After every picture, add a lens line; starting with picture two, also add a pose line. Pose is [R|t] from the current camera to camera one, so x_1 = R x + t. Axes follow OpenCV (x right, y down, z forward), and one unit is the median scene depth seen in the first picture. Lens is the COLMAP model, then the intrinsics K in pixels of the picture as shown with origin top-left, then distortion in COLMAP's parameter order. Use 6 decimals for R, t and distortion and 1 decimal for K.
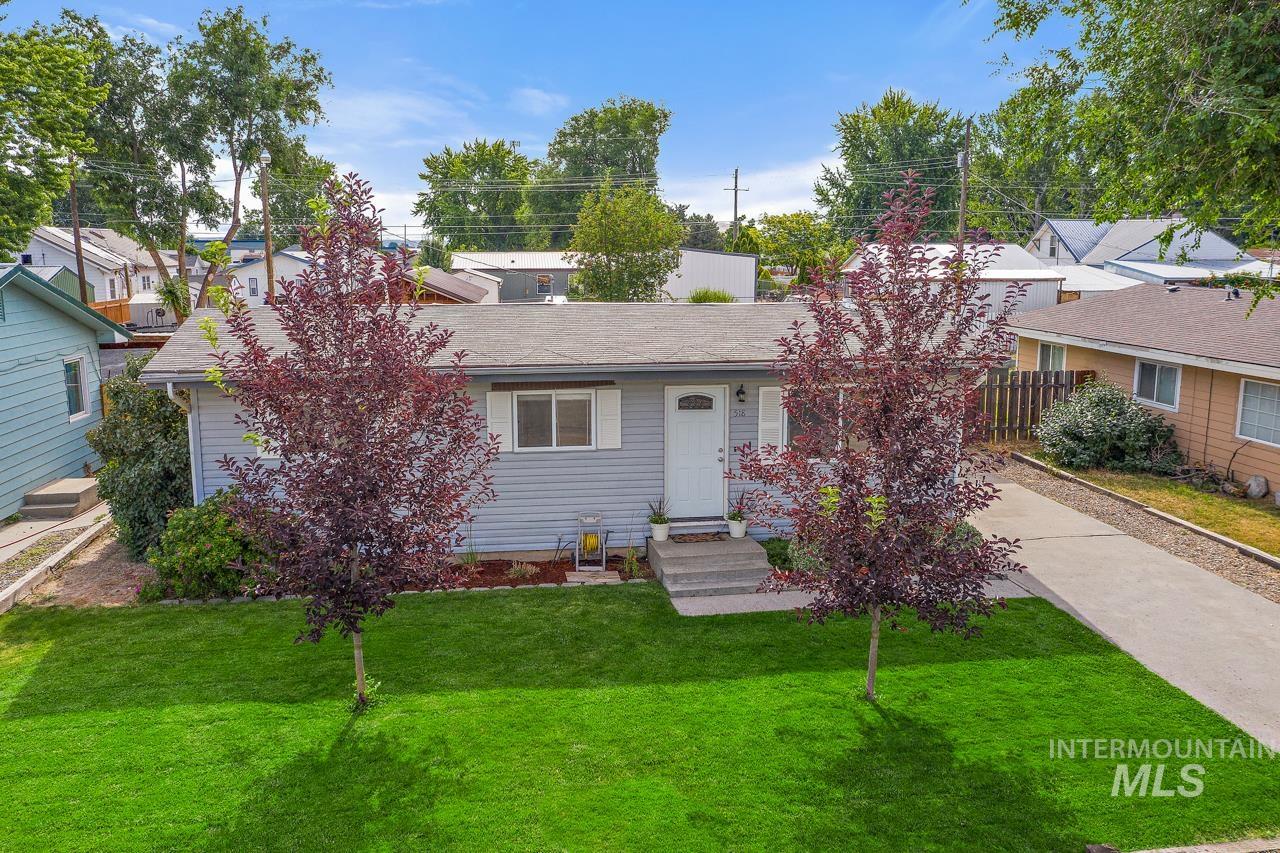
lens RADIAL K [[1016.6, 0, 627.7], [0, 1016.6, 425.4], [0, 0, 1]] dist [-0.017421, -0.002365]
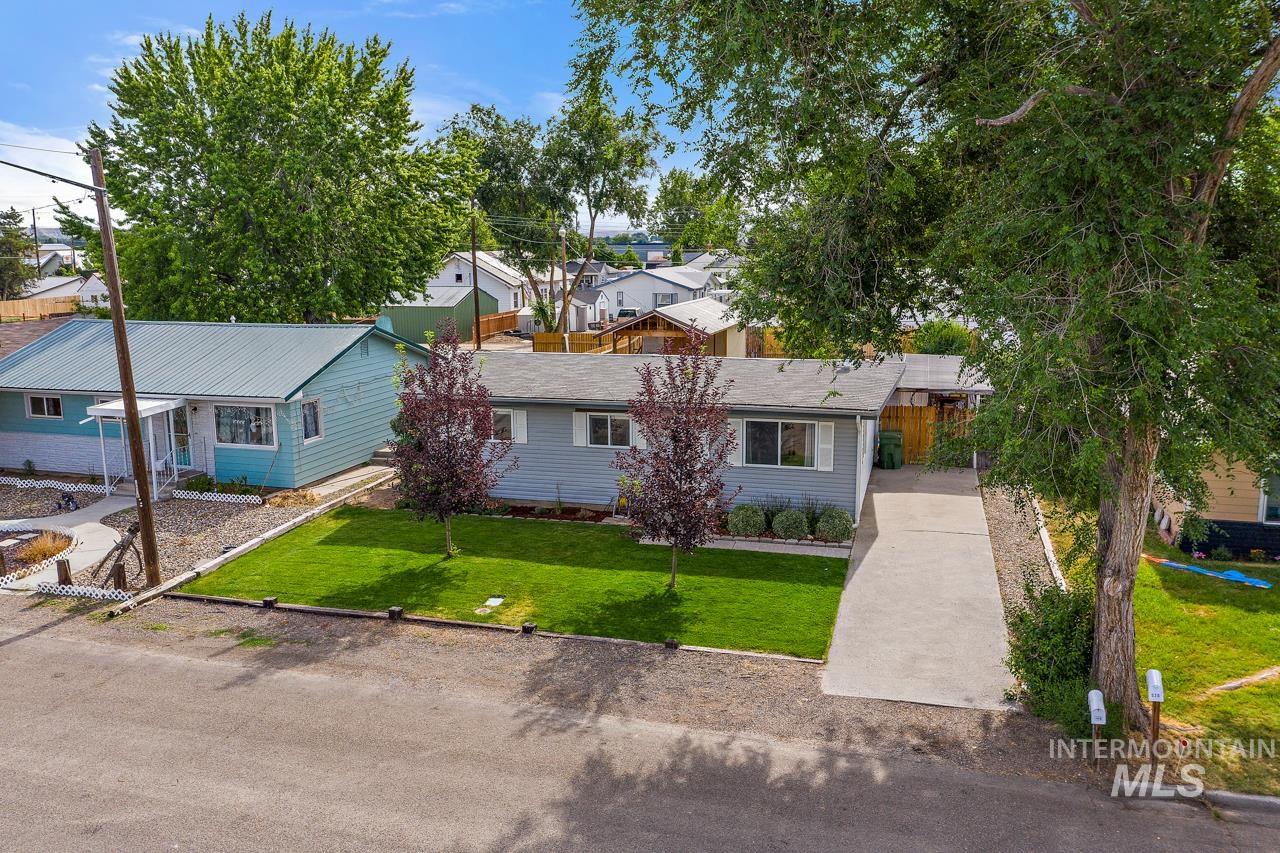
lens RADIAL K [[1016.6, 0, 627.7], [0, 1016.6, 425.4], [0, 0, 1]] dist [-0.017421, -0.002365]
pose [[0.914901, 0.064844, -0.398436, 0.513076], [-0.060589, 0.997891, 0.023276, -0.044532], [0.399105, 0.002846, 0.916901, -0.462962]]
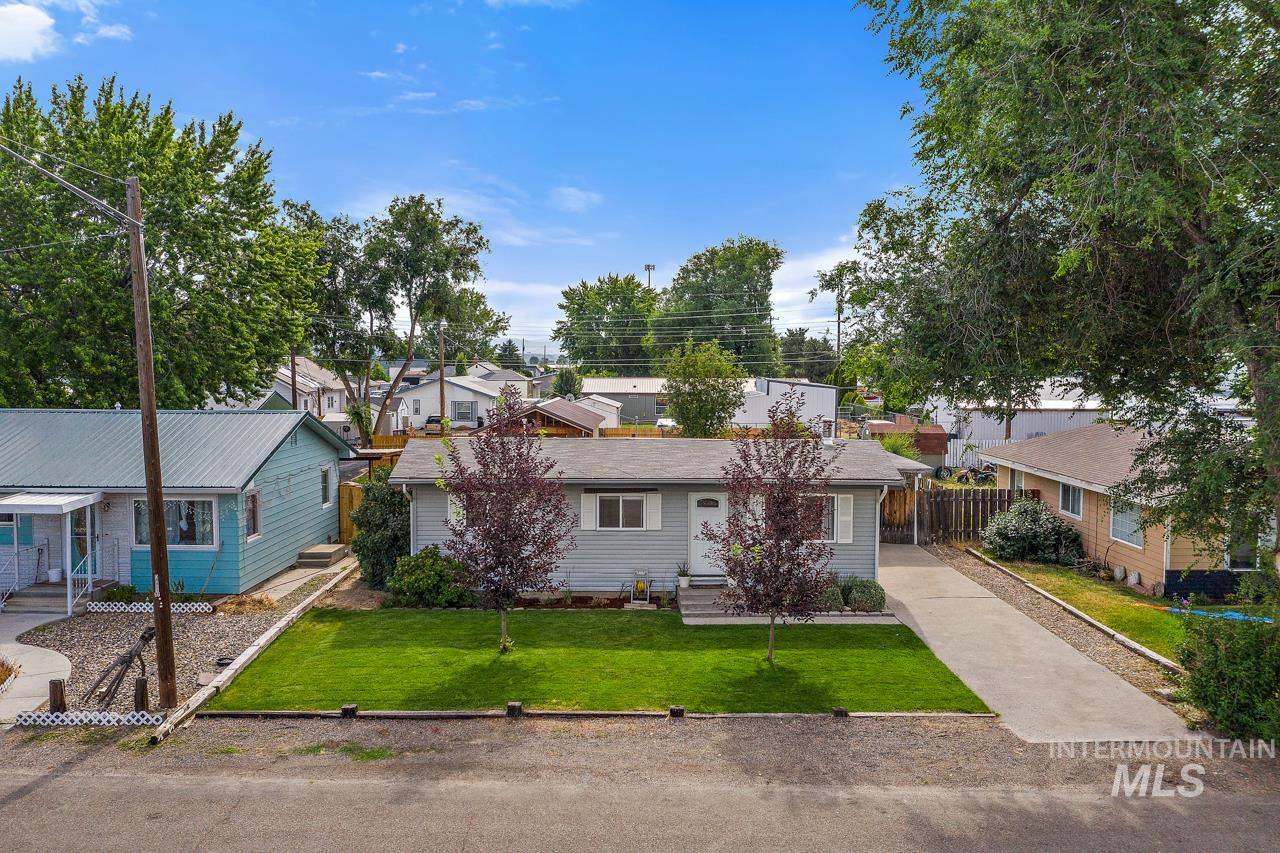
lens RADIAL K [[1016.6, 0, 627.7], [0, 1016.6, 425.4], [0, 0, 1]] dist [-0.017421, -0.002365]
pose [[0.991313, 0.012787, -0.130902, 0.121701], [-0.027109, 0.993757, -0.108221, 0.027007], [0.128701, 0.110830, 0.985471, -0.514316]]
